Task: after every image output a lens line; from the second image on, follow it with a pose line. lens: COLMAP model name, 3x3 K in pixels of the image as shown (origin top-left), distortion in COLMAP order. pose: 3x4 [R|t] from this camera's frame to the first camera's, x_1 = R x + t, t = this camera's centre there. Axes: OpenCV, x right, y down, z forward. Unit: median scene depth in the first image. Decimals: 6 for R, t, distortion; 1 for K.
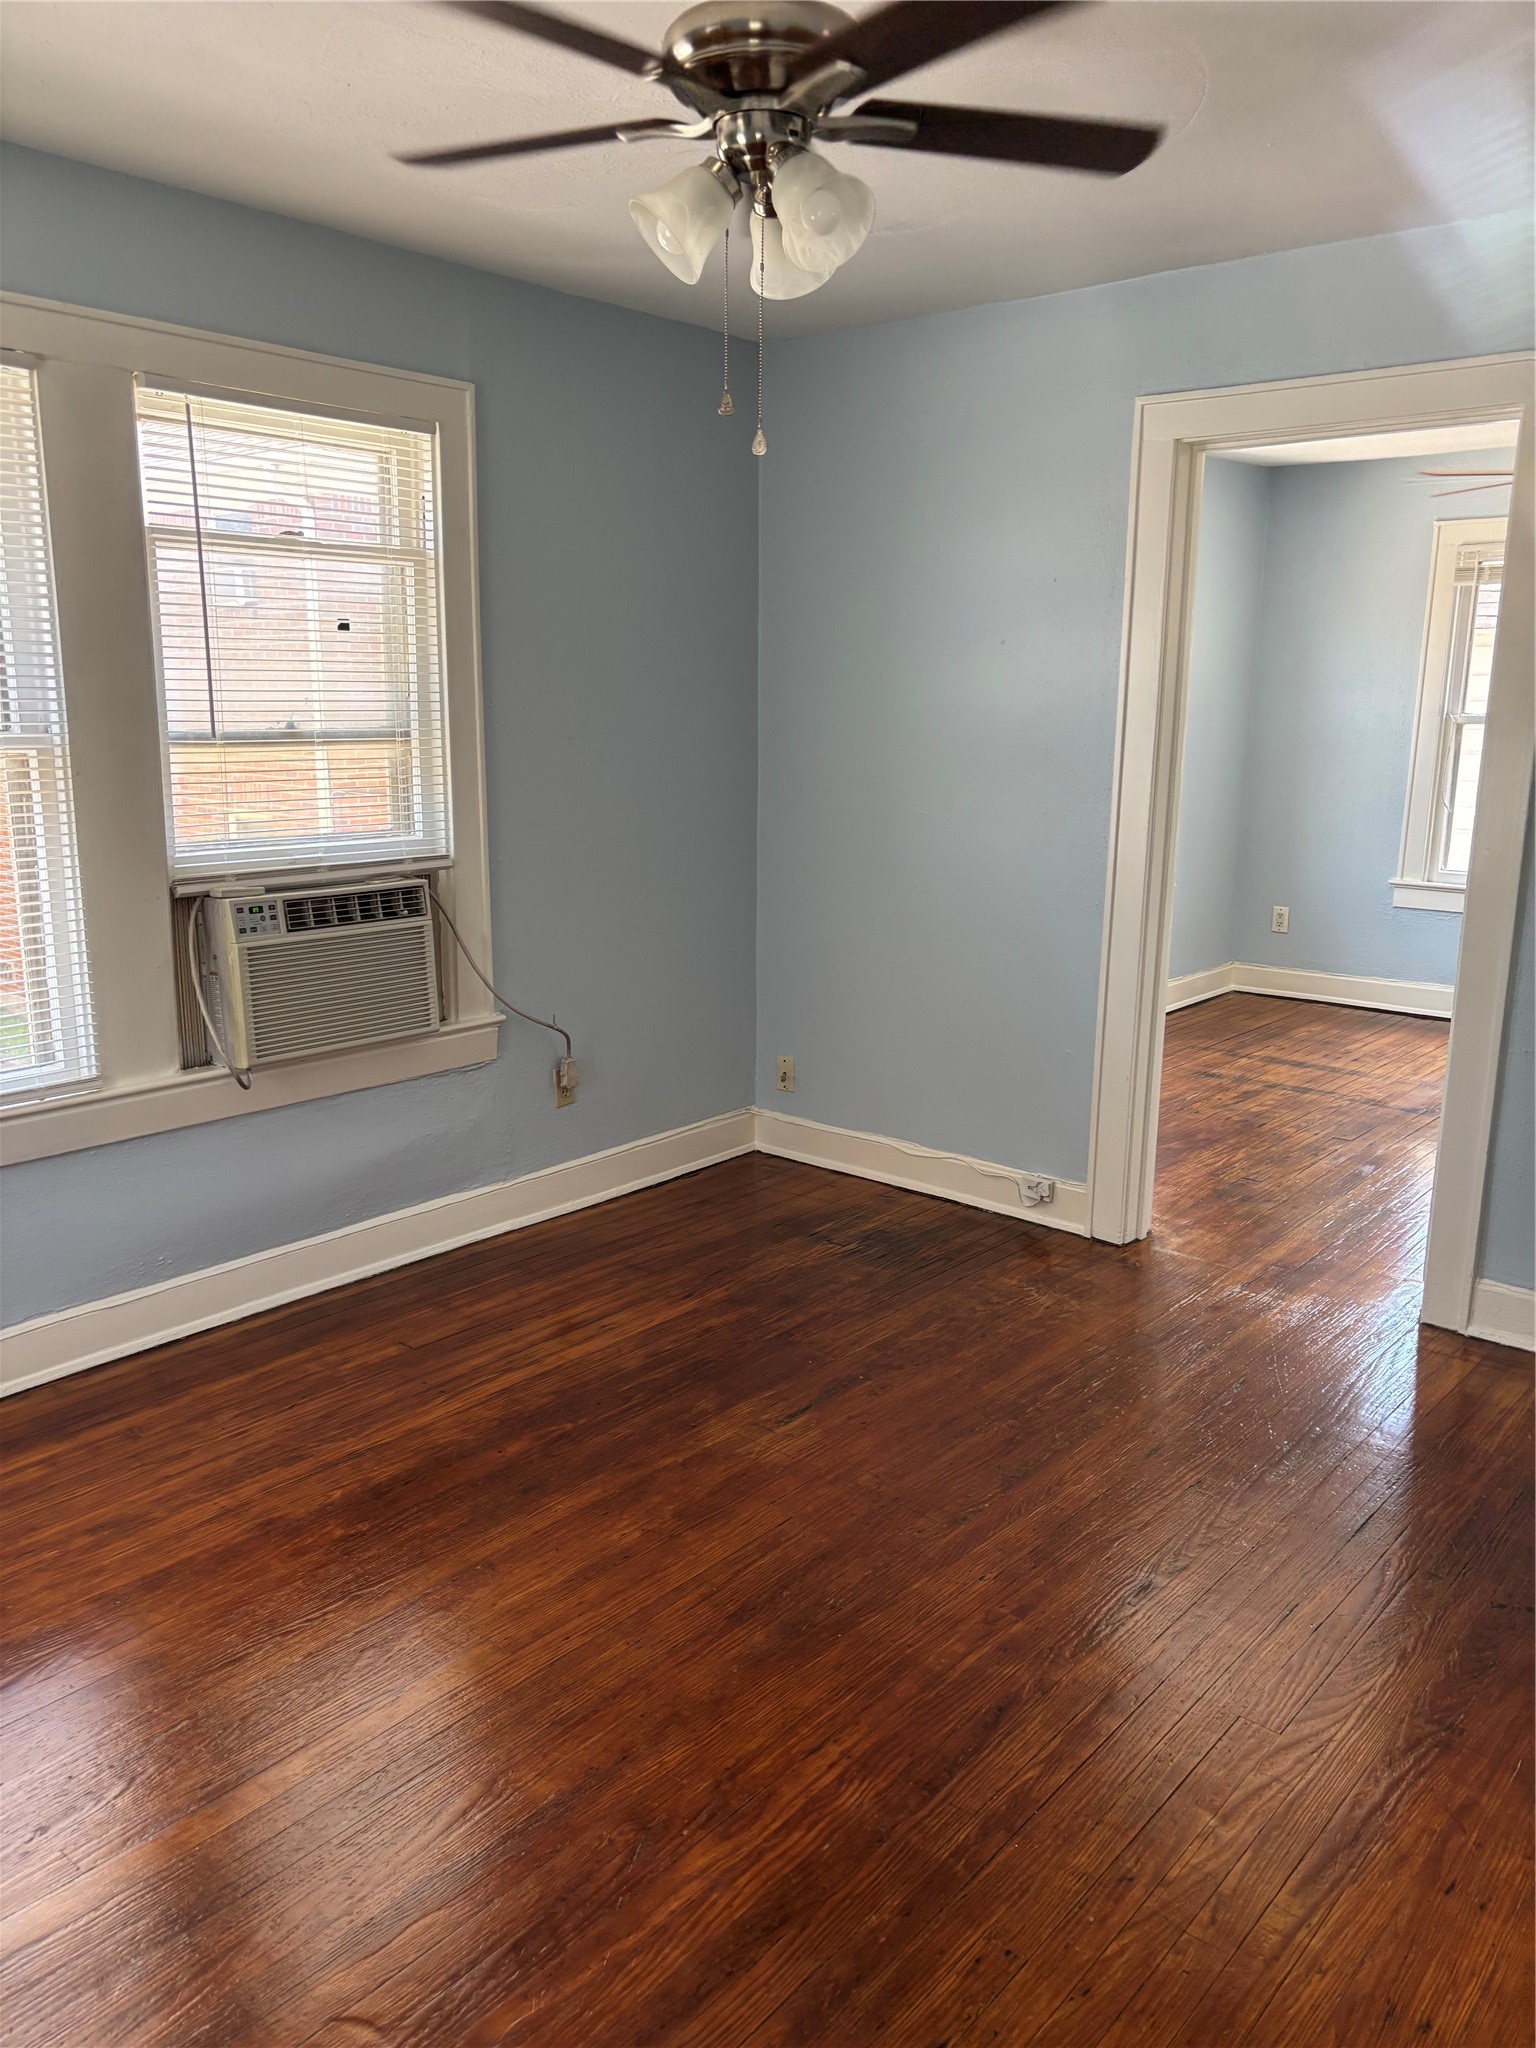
lens RADIAL K [[1554.2, 0, 754.4], [0, 1554.2, 1032.0], [0, 0, 1]] dist [0.051319, -0.055857]
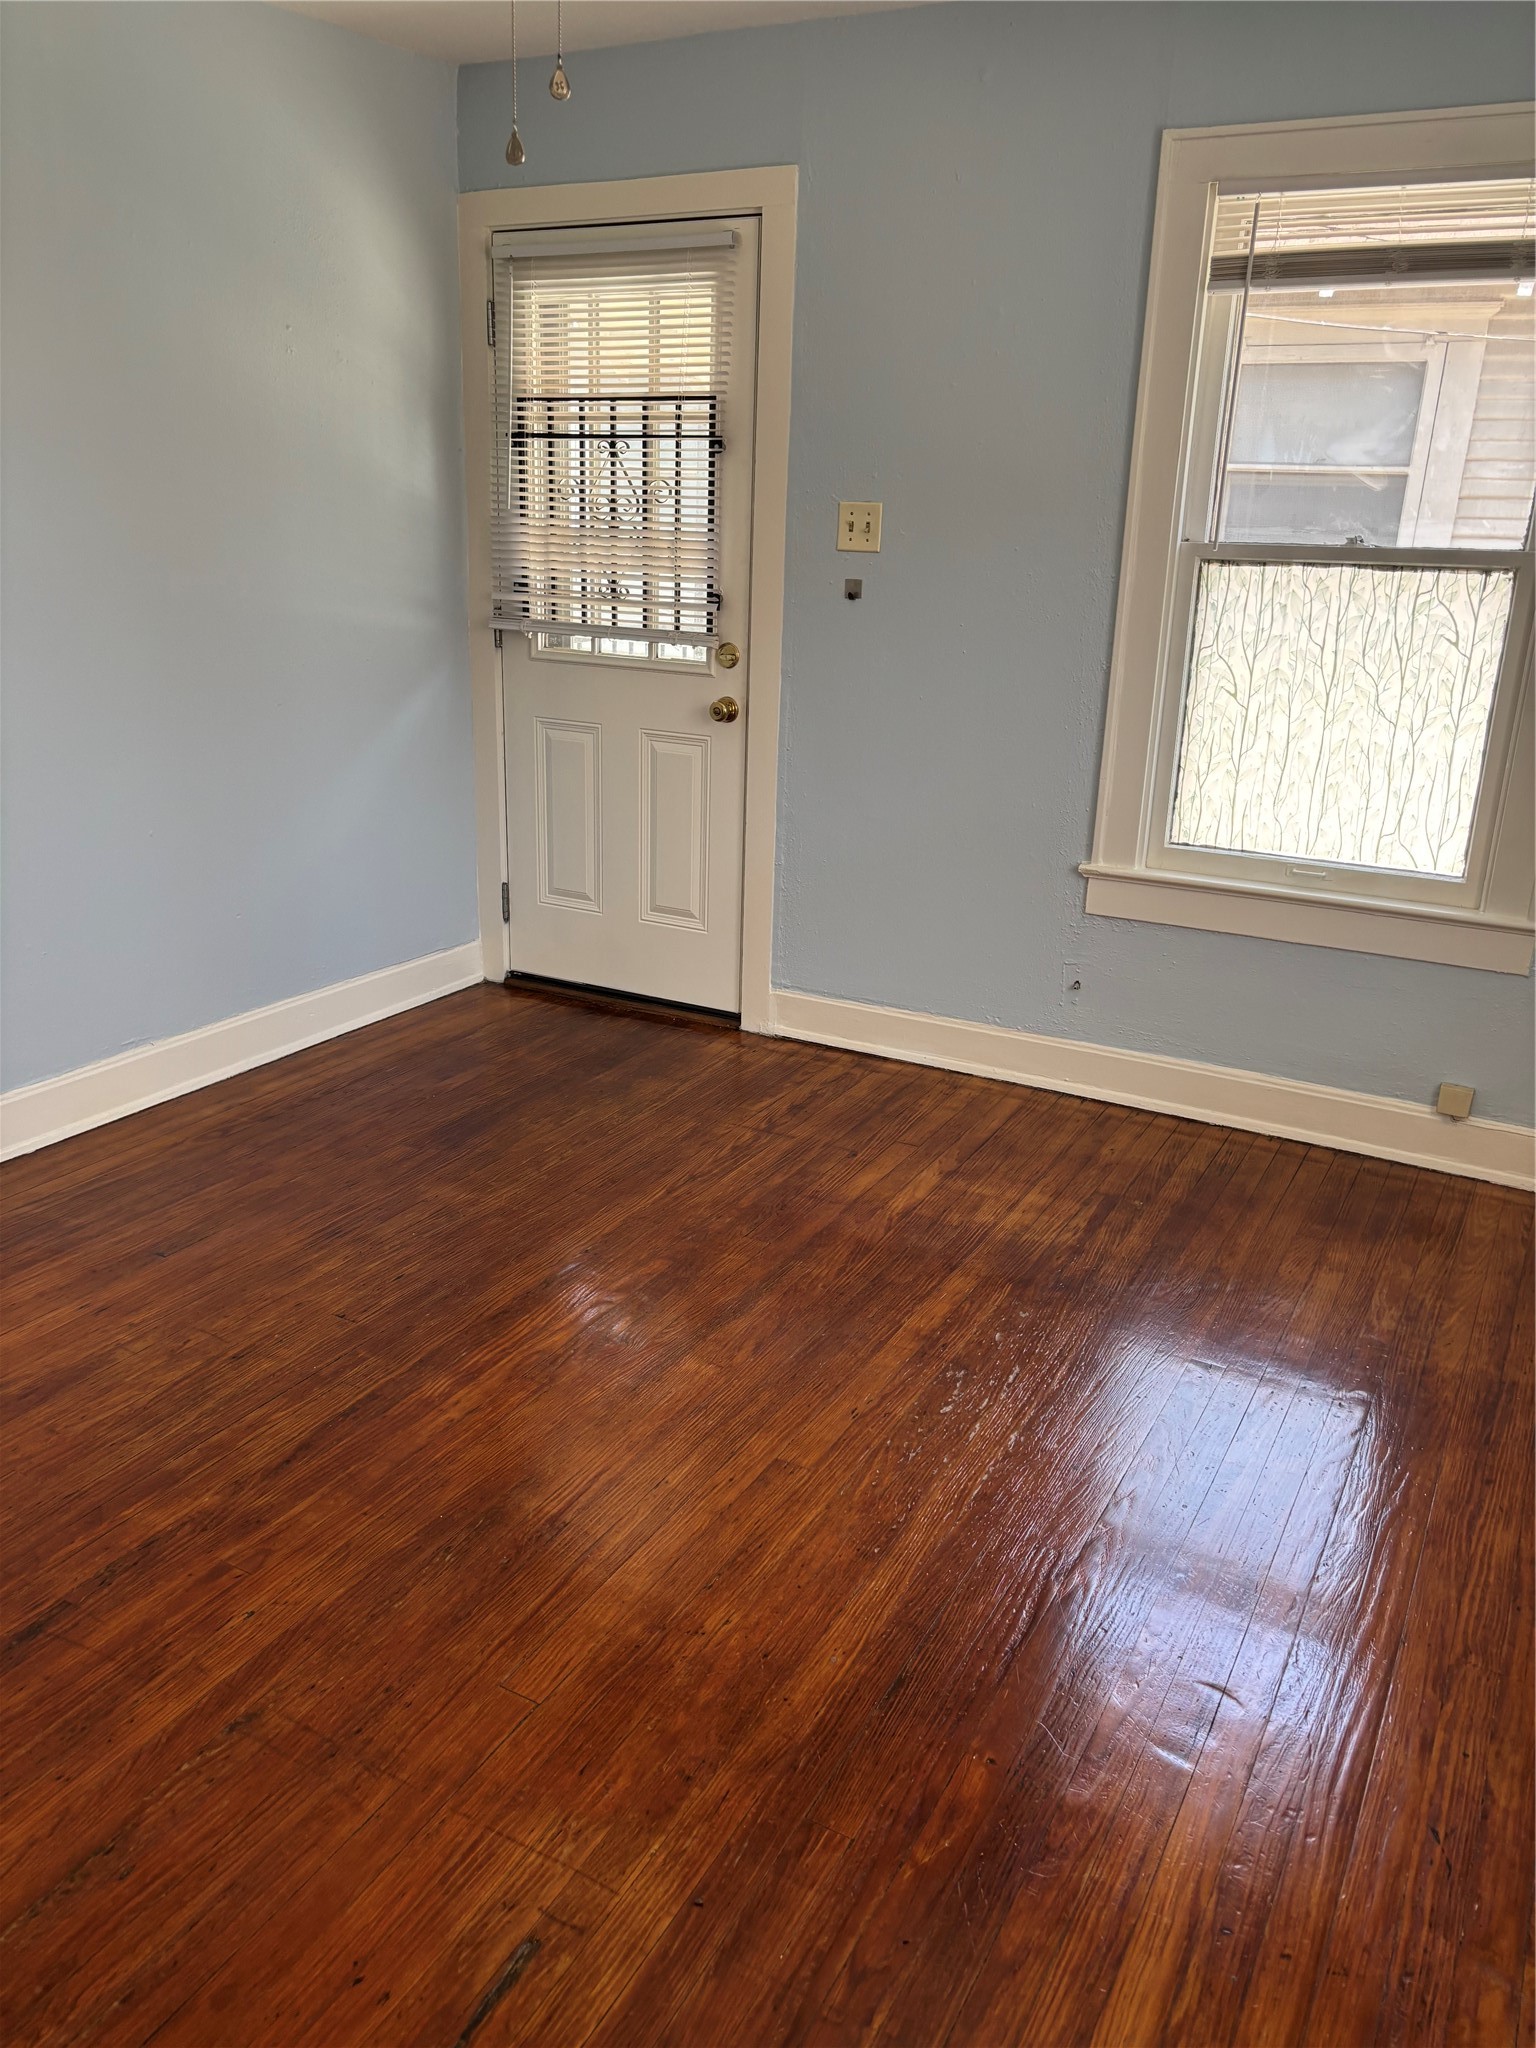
lens RADIAL K [[1554.2, 0, 763.9], [0, 1554.2, 1014.1], [0, 0, 1]] dist [0.051319, -0.055857]
pose [[-0.977995, 0.026780, -0.206904, 0.036899], [-0.083779, 0.857842, 0.507038, -0.248307], [0.191070, 0.513215, -0.836722, 1.185602]]
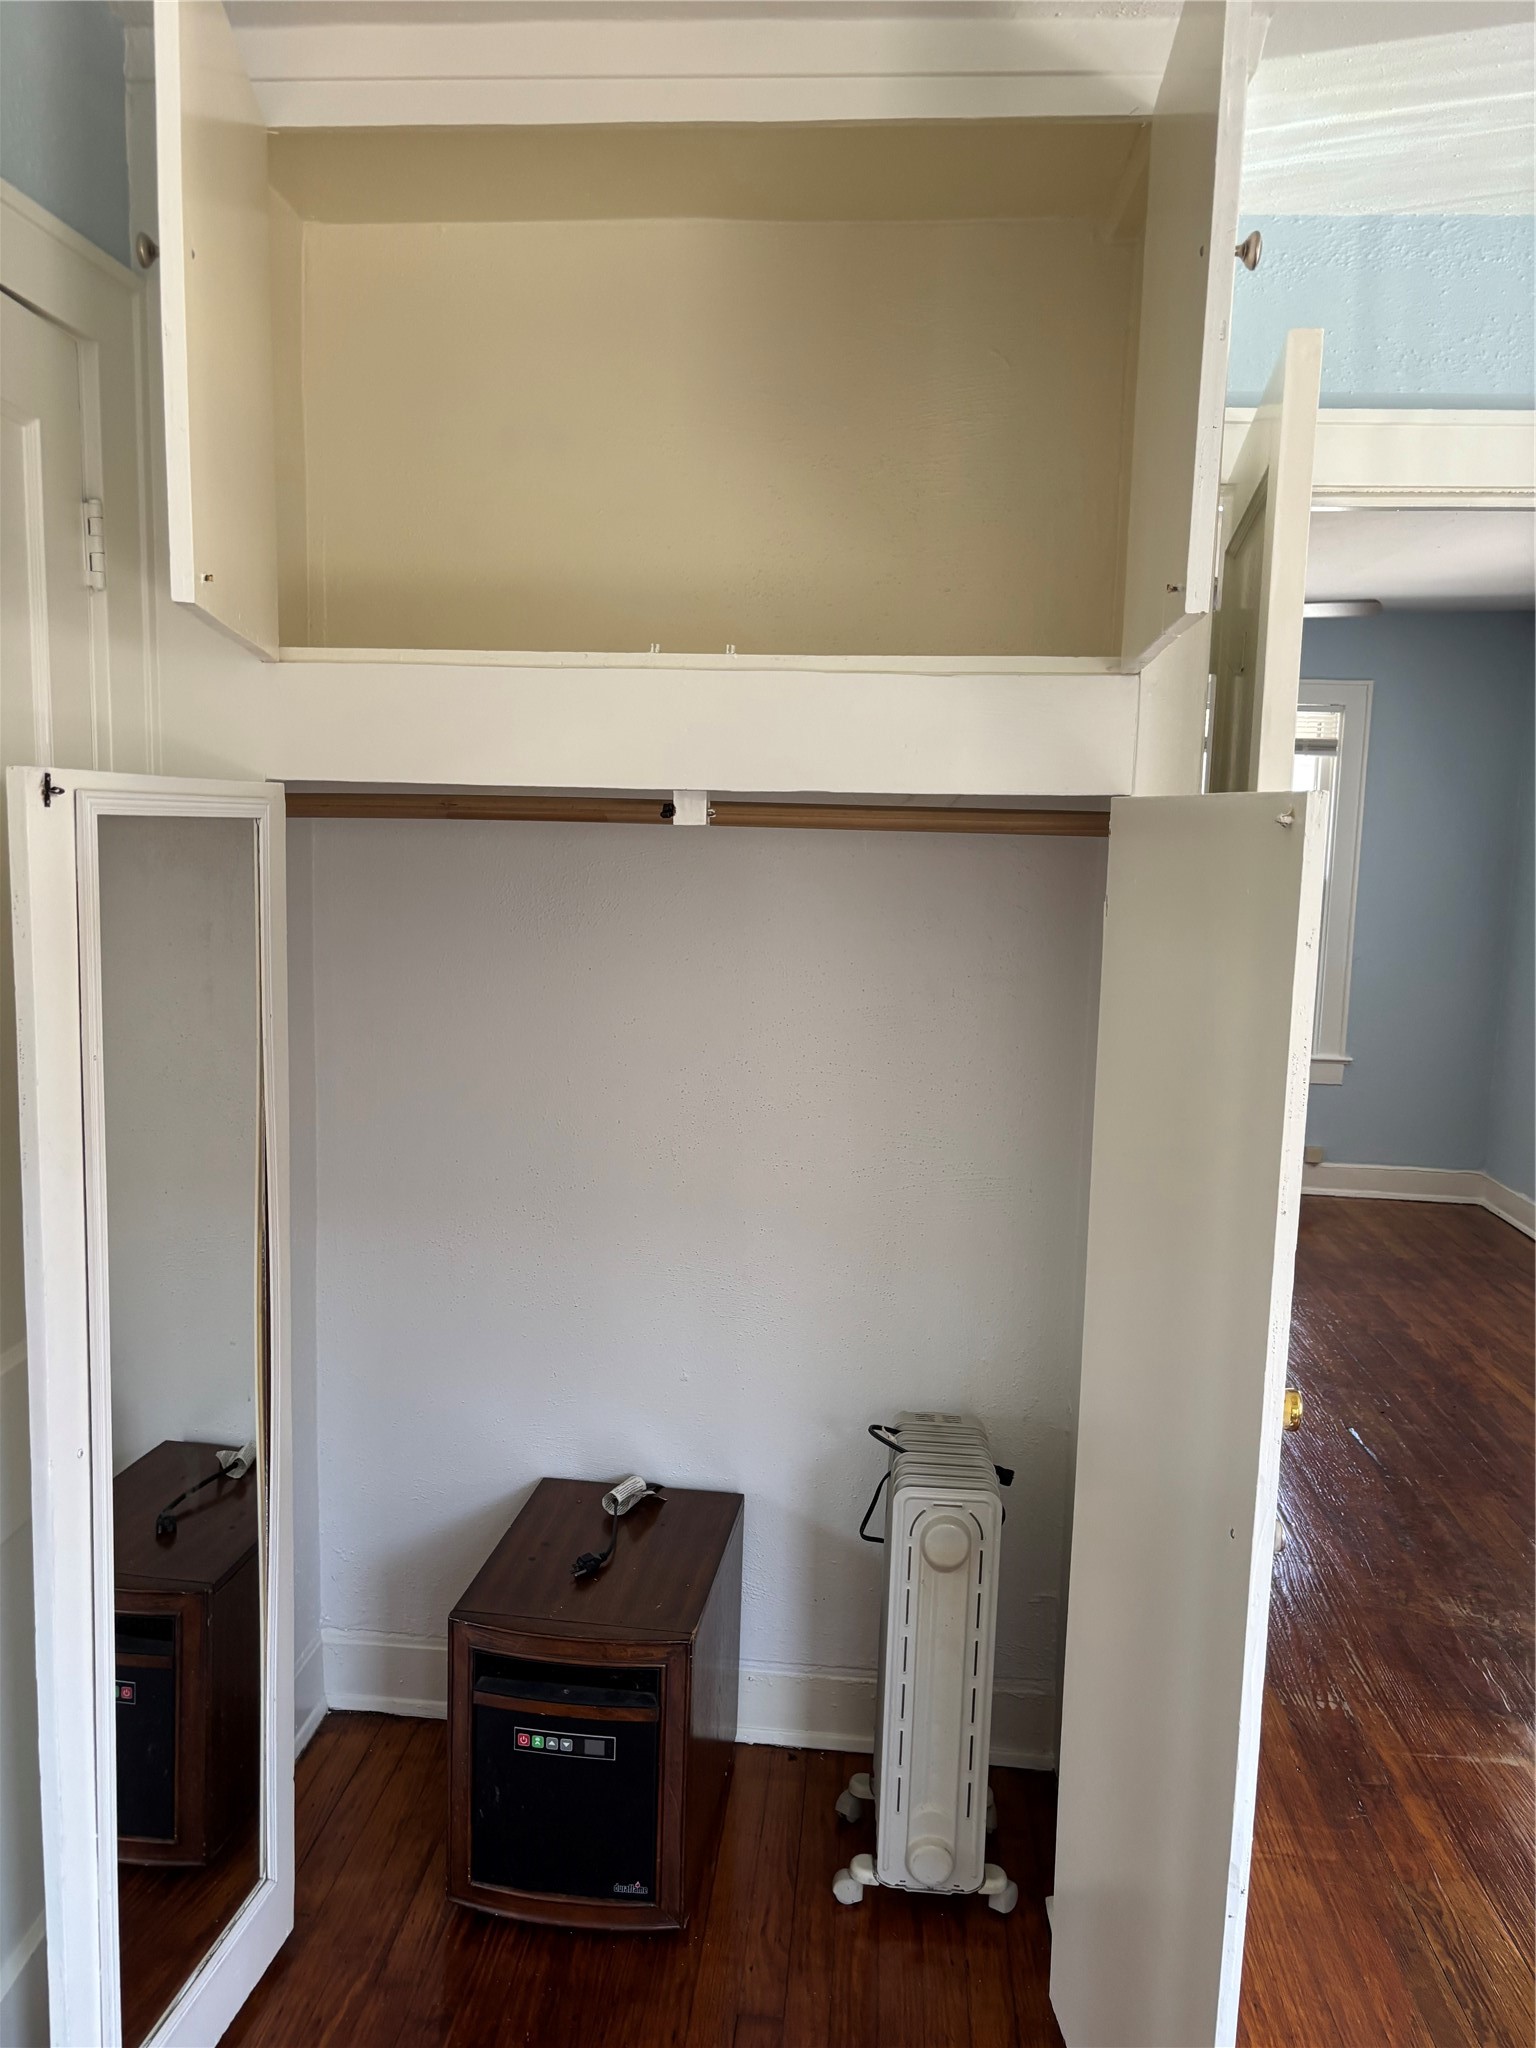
lens RADIAL K [[1554.2, 0, 763.6], [0, 1554.2, 1024.1], [0, 0, 1]] dist [0.051319, -0.055857]
pose [[-0.808029, 0.040059, -0.587779, 1.056643], [-0.169852, 0.939483, 0.297527, -0.332316], [0.564127, 0.340246, -0.752326, 1.461791]]
